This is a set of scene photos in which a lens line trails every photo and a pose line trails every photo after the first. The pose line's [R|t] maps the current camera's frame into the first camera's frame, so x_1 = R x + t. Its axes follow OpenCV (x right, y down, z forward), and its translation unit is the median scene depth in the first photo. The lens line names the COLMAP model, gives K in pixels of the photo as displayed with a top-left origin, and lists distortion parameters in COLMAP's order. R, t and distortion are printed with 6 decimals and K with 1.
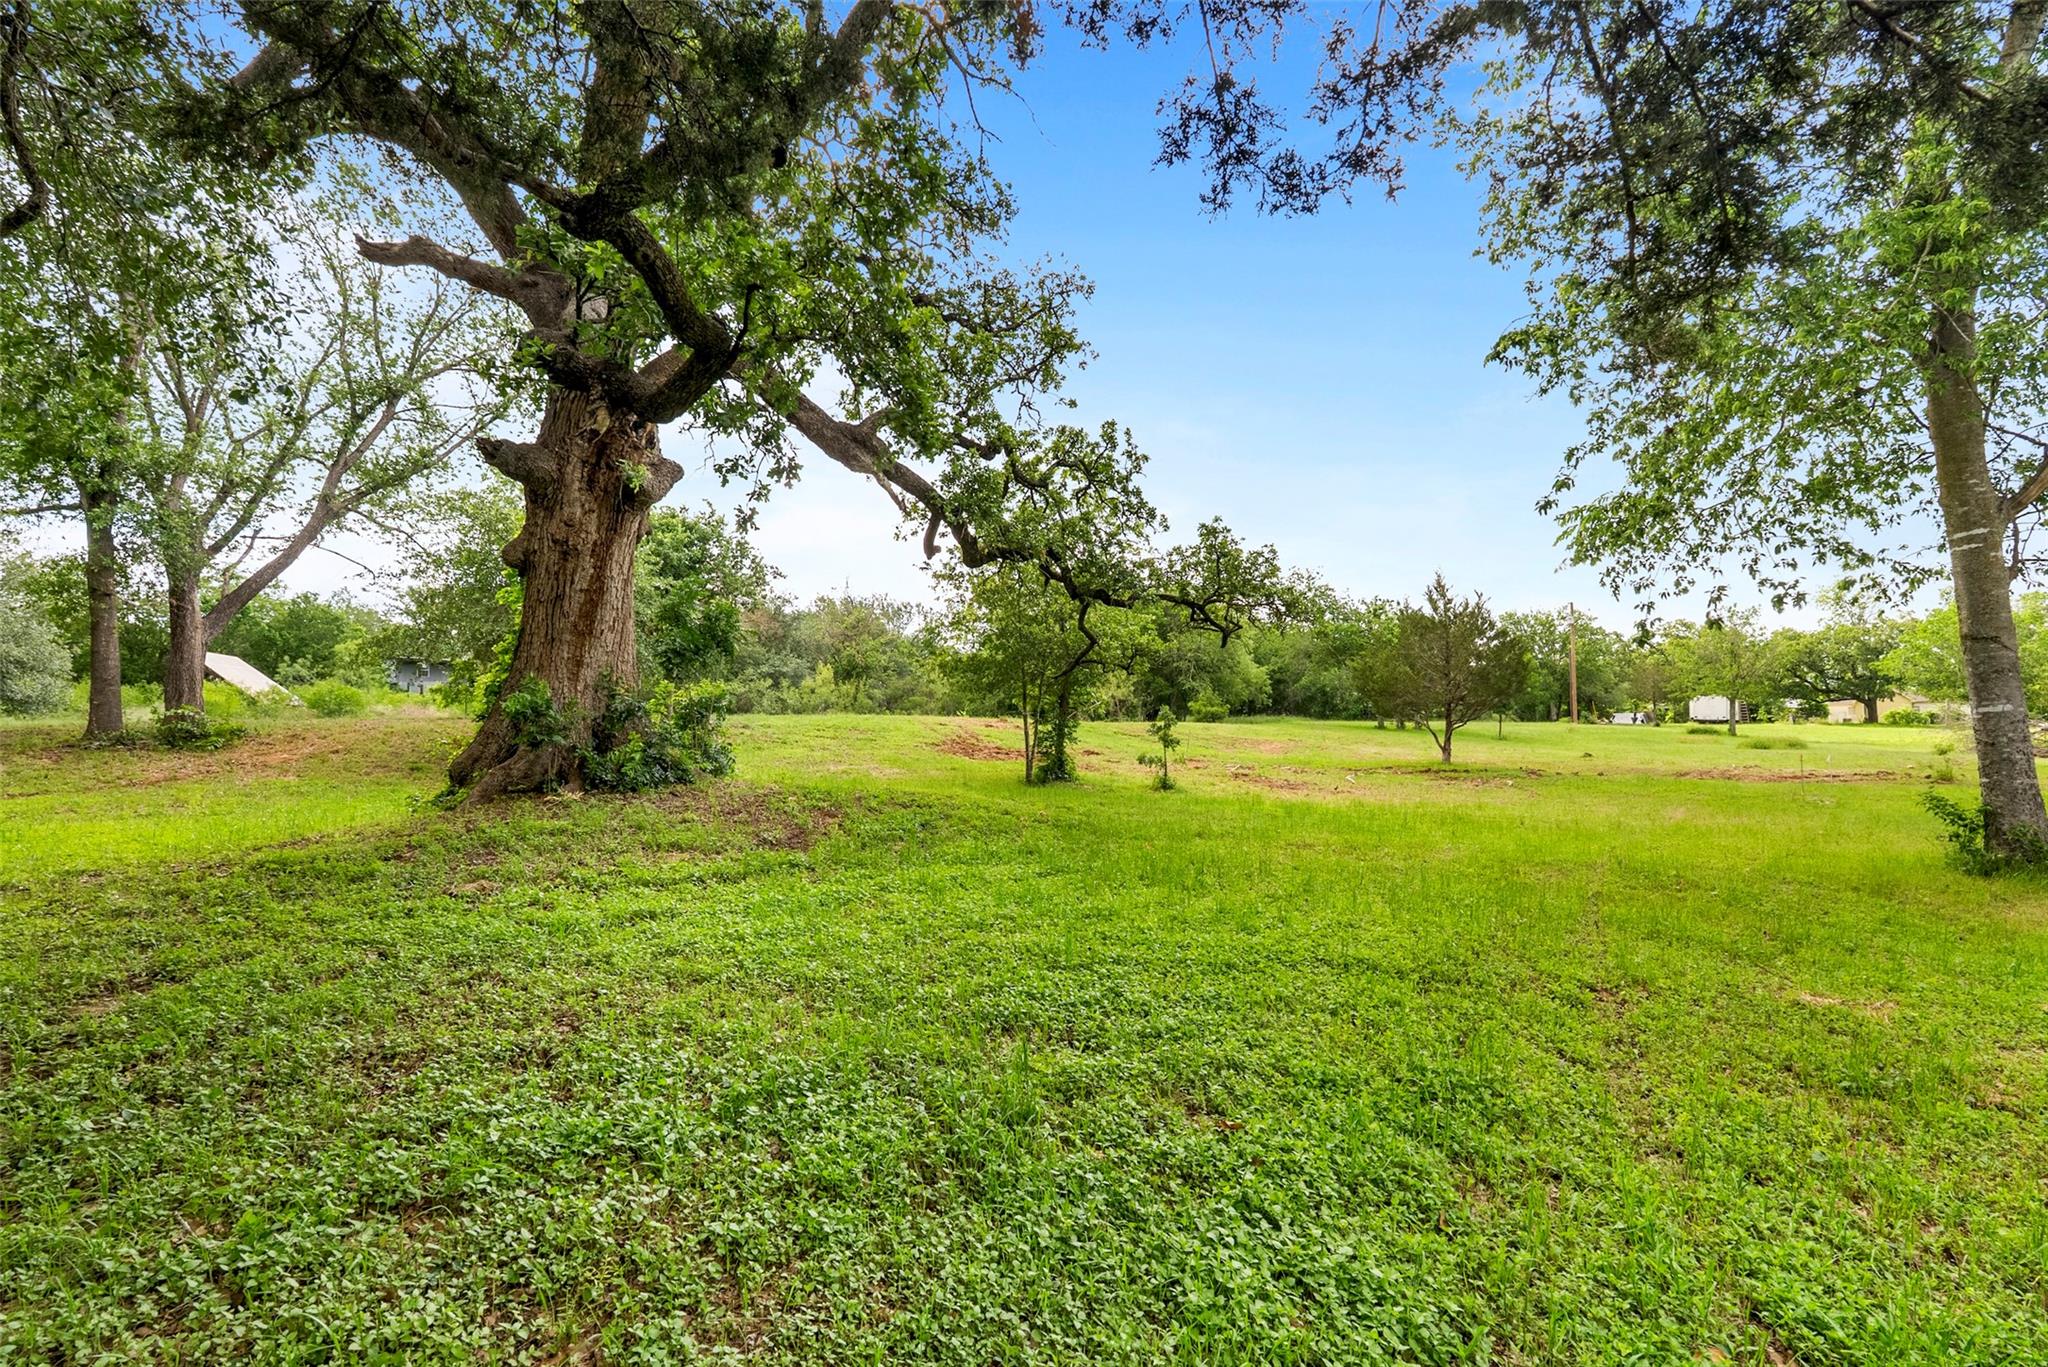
lens RADIAL K [[901.0, 0, 1032.3], [0, 901.0, 654.8], [0, 0, 1]] dist [-0.001819, -0.000718]
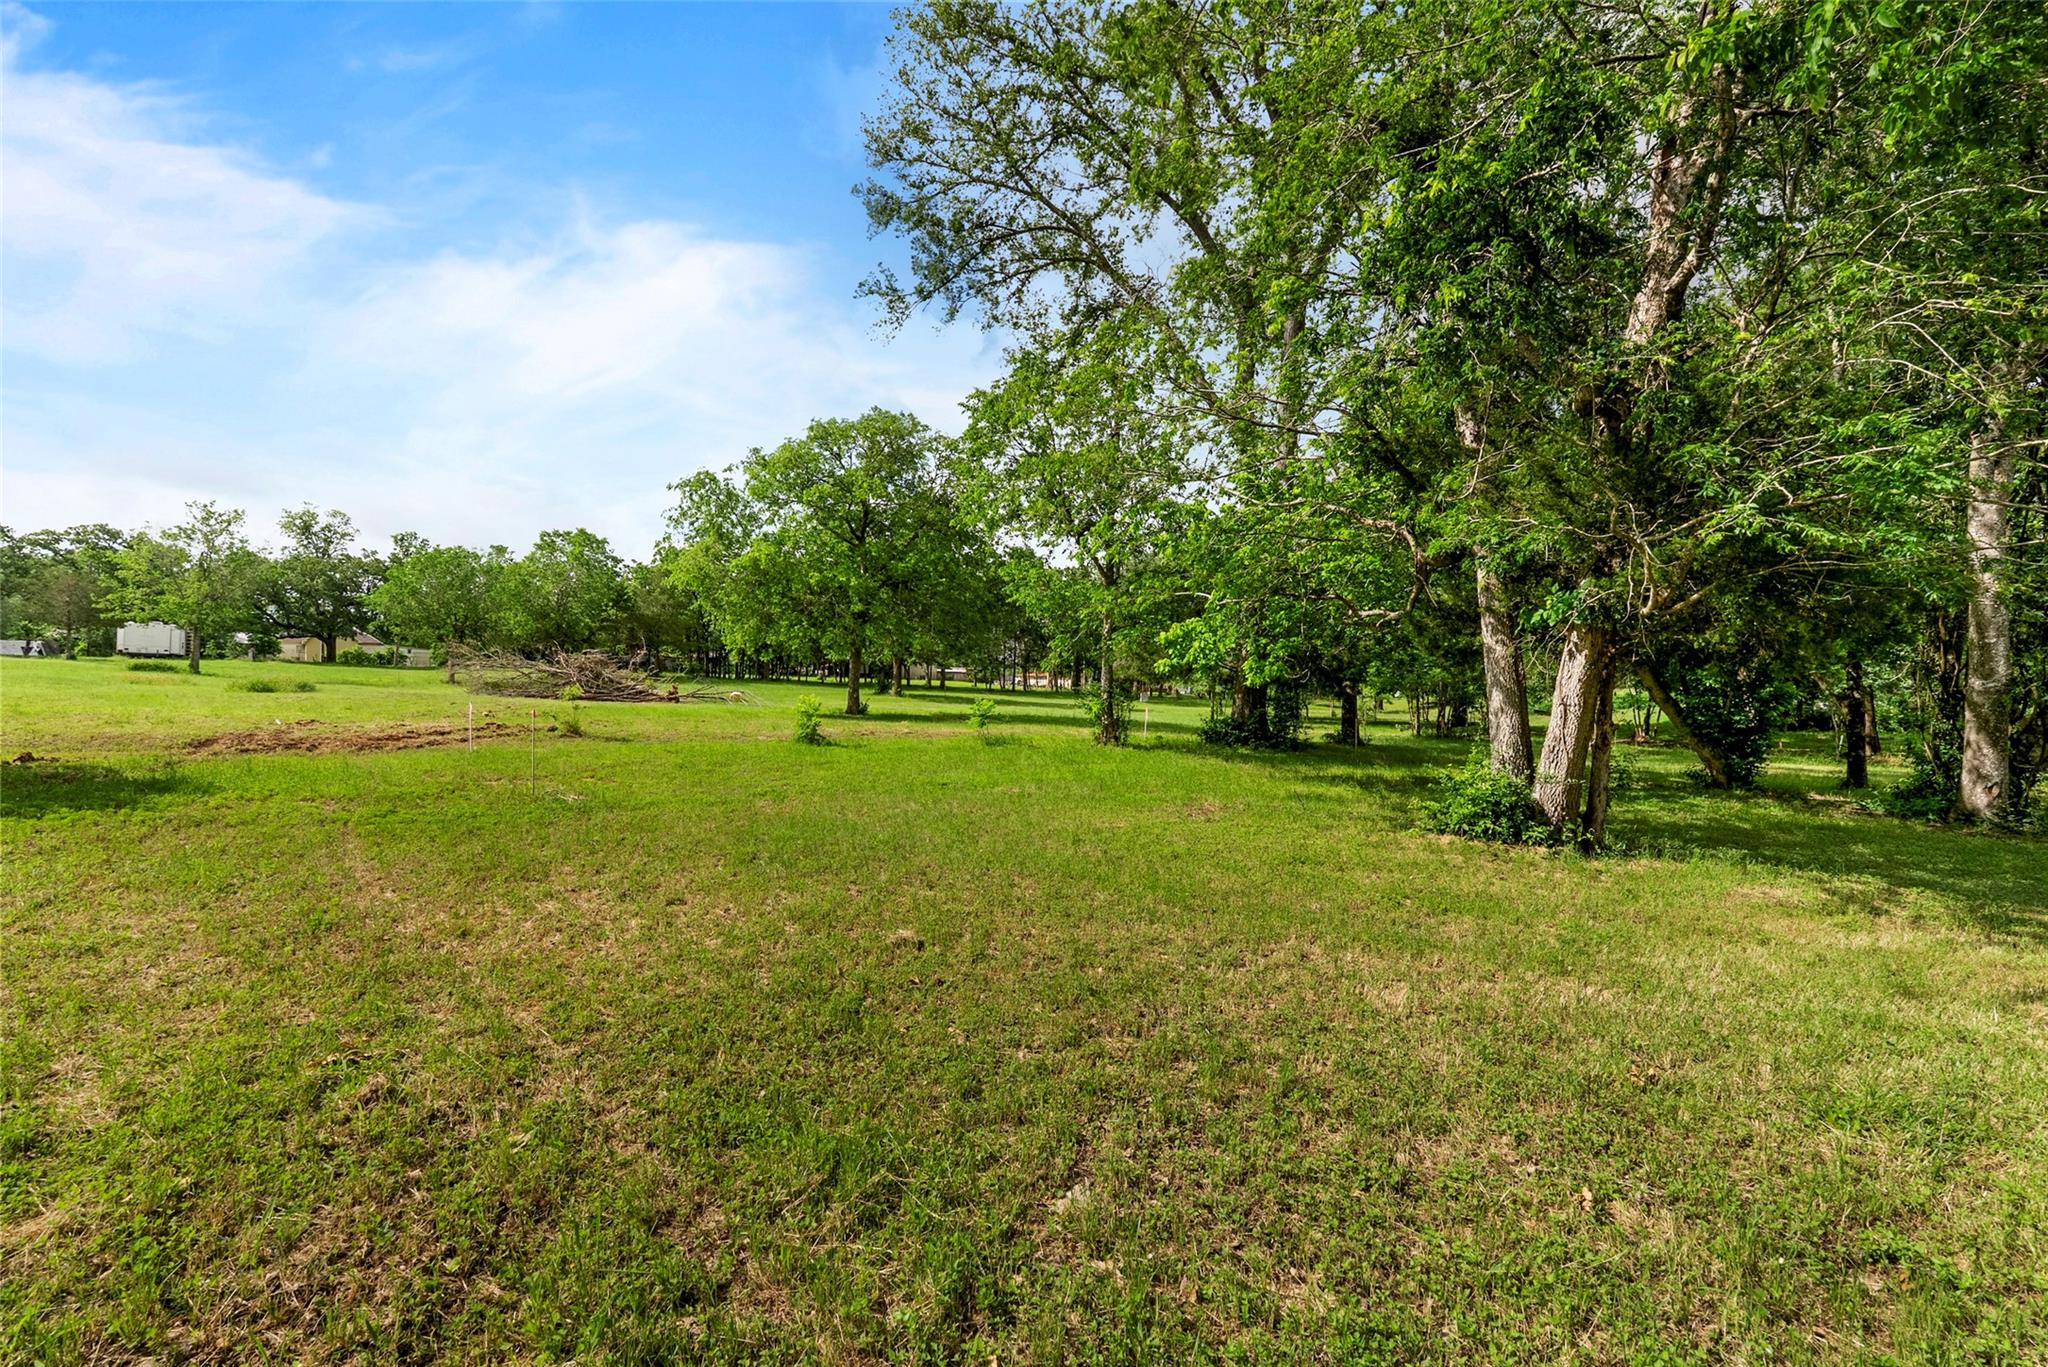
lens RADIAL K [[901.0, 0, 1025.3], [0, 901.0, 686.7], [0, 0, 1]] dist [-0.001819, -0.000718]
pose [[0.132344, -0.004897, 0.991192, 0.080660], [-0.097296, 0.995094, 0.017907, 0.013131], [-0.986417, -0.098809, 0.131218, 0.143656]]
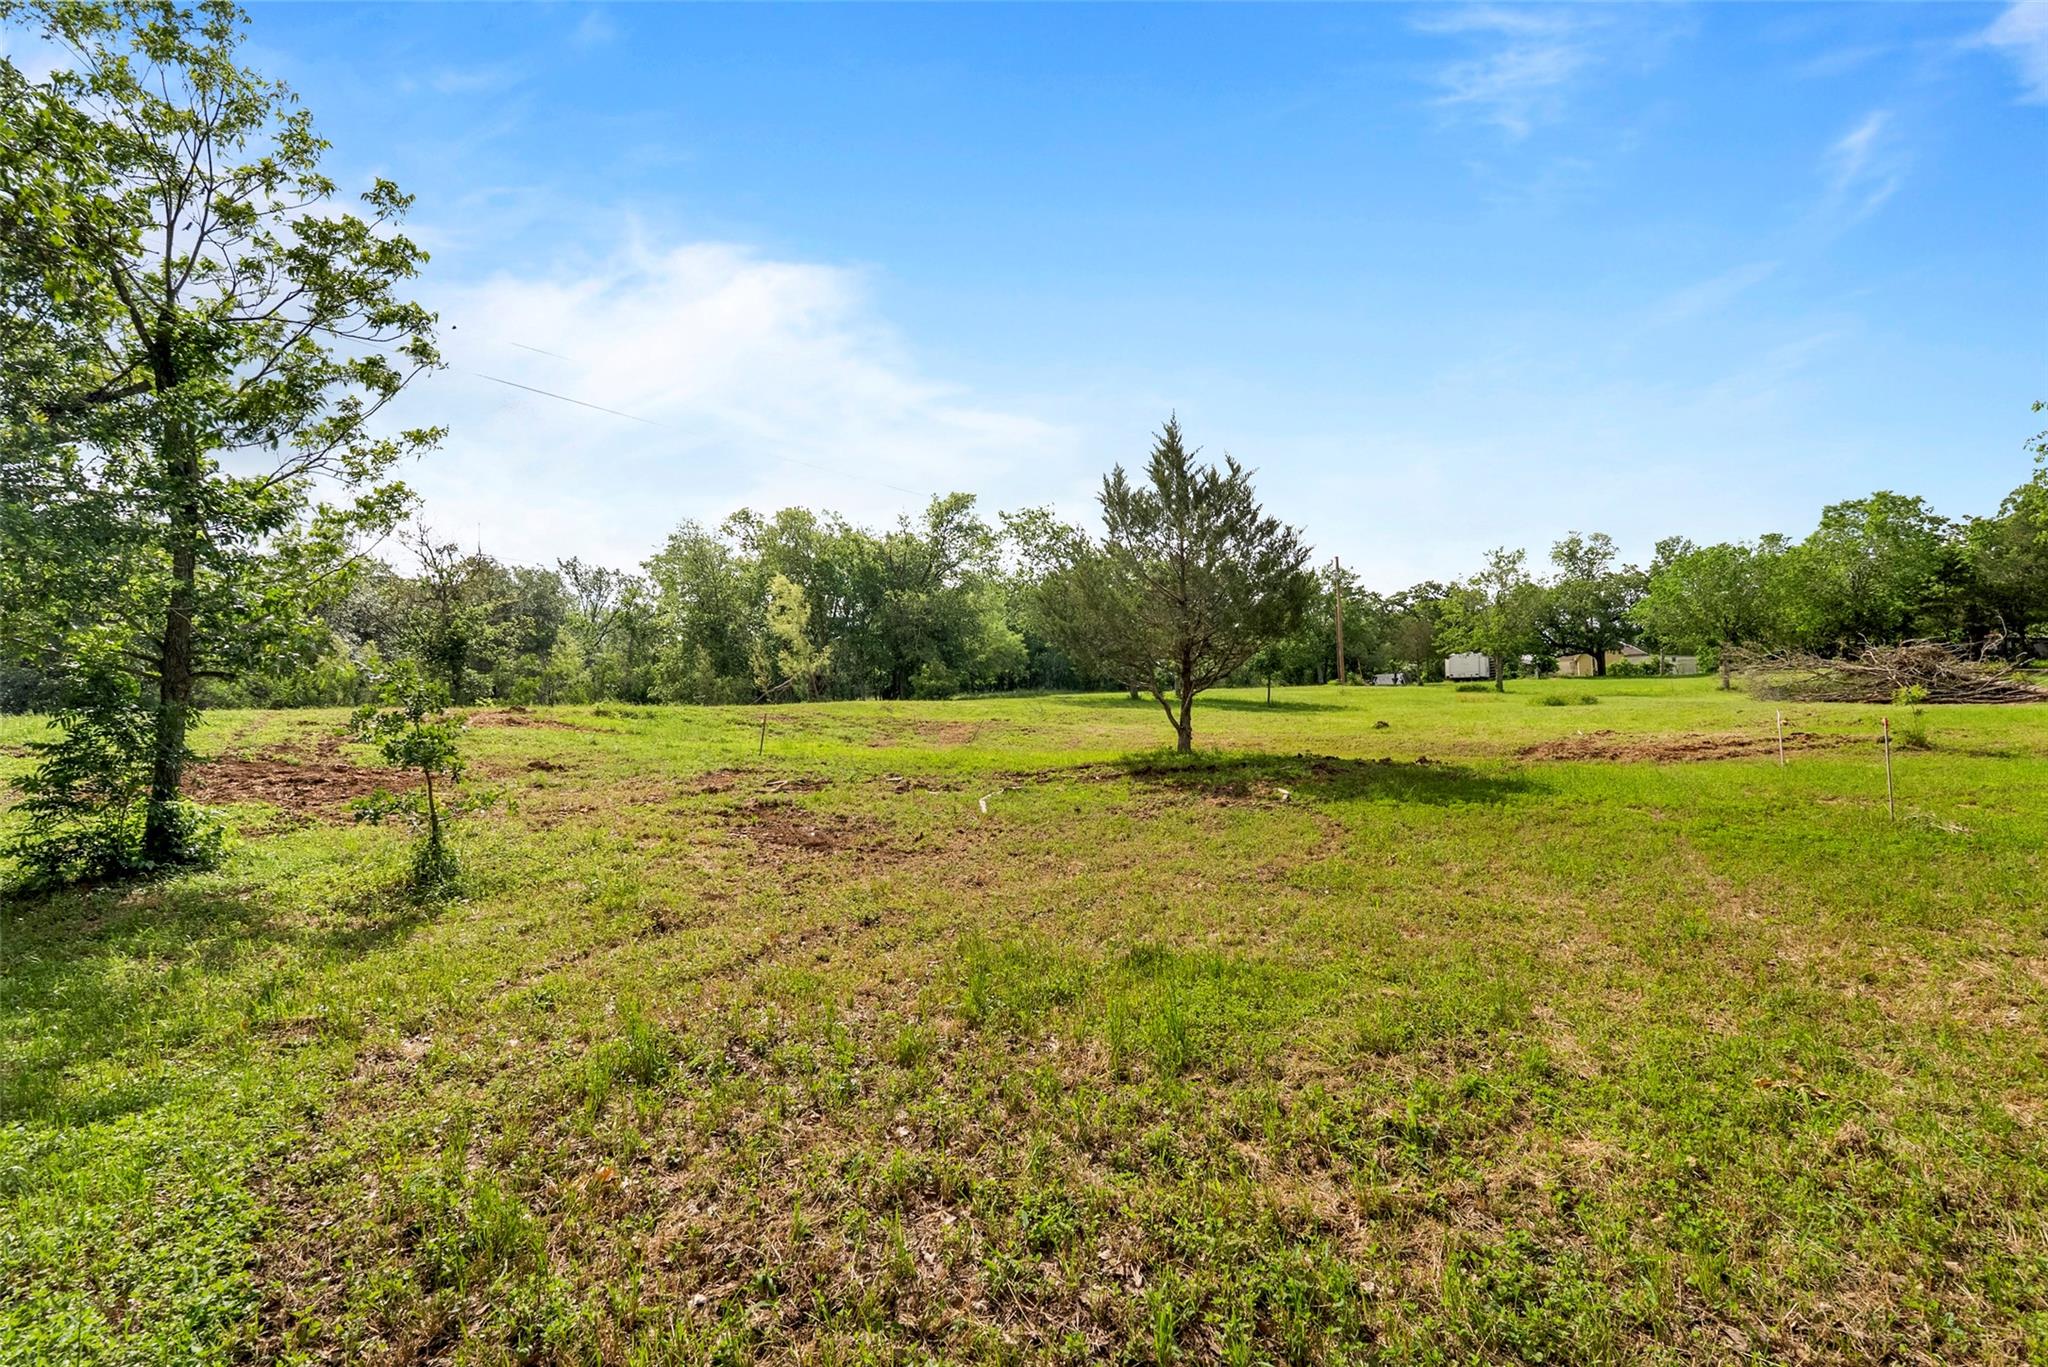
lens RADIAL K [[901.0, 0, 1030.4], [0, 901.0, 682.2], [0, 0, 1]] dist [-0.001819, -0.000718]
pose [[0.975347, -0.035780, 0.217757, 0.076988], [0.024646, 0.998256, 0.053637, 0.013114], [-0.219296, -0.046948, 0.974528, 0.147534]]
